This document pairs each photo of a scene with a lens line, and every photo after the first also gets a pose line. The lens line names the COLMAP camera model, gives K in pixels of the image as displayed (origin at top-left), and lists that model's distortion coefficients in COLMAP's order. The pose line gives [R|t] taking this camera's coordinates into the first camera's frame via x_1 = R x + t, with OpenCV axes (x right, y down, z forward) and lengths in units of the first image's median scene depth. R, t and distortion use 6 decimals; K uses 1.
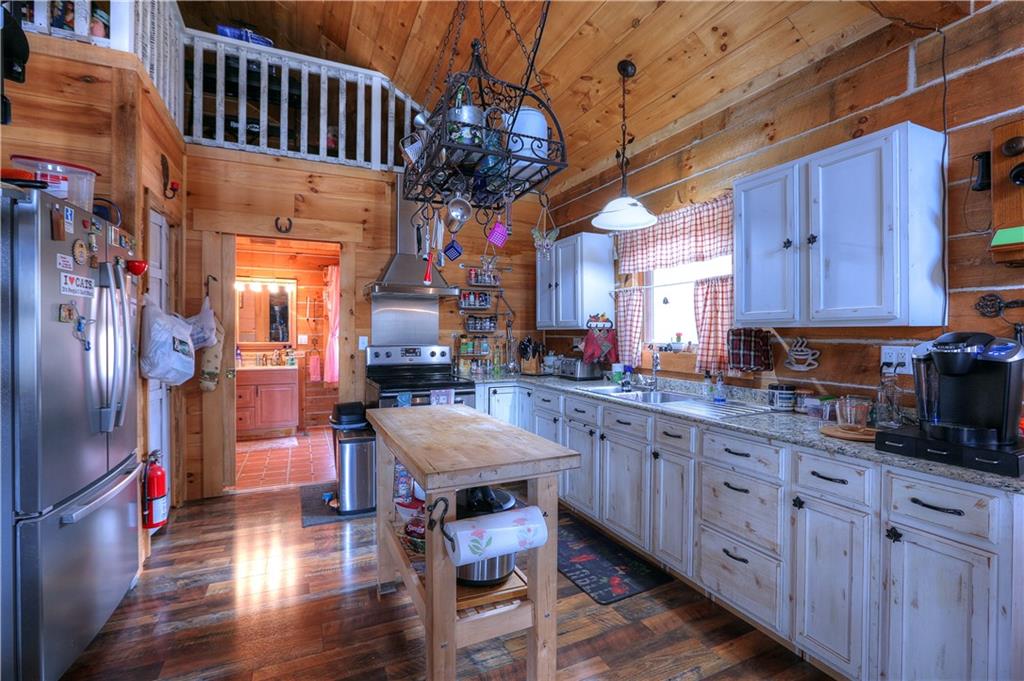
lens RADIAL K [[463.8, 0, 514.2], [0, 463.8, 338.2], [0, 0, 1]] dist [-0.022044, 0.001269]
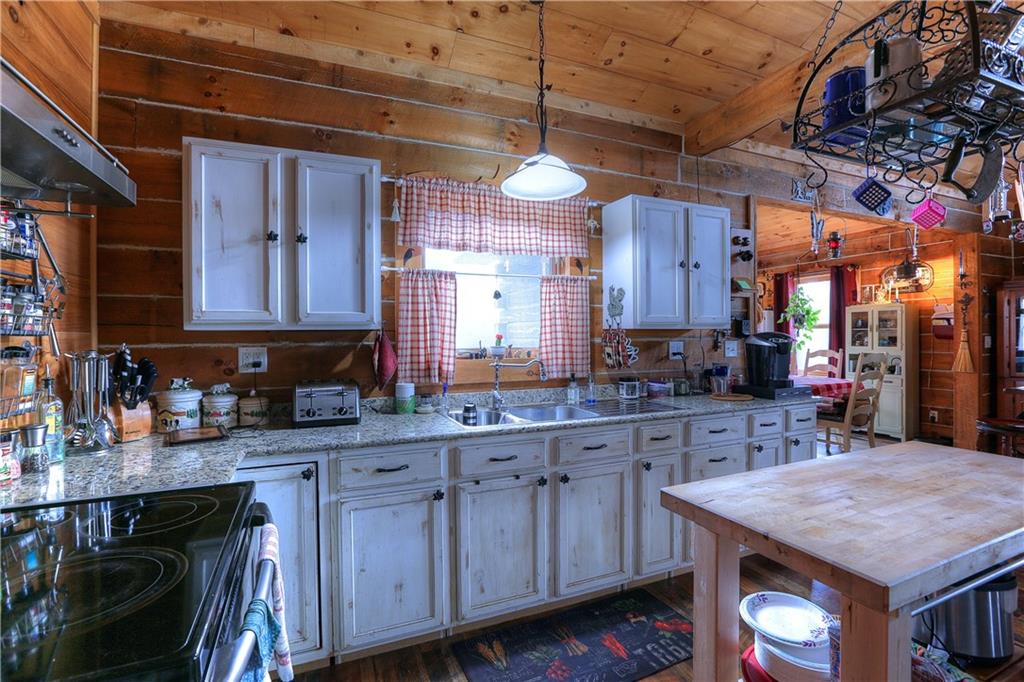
lens RADIAL K [[463.8, 0, 511.9], [0, 463.8, 338.5], [0, 0, 1]] dist [-0.022044, 0.001269]
pose [[0.041955, -0.007003, 0.999095, -0.551060], [0.020503, 0.999771, 0.006146, -0.010800], [-0.998909, 0.020226, 0.042089, 1.076731]]
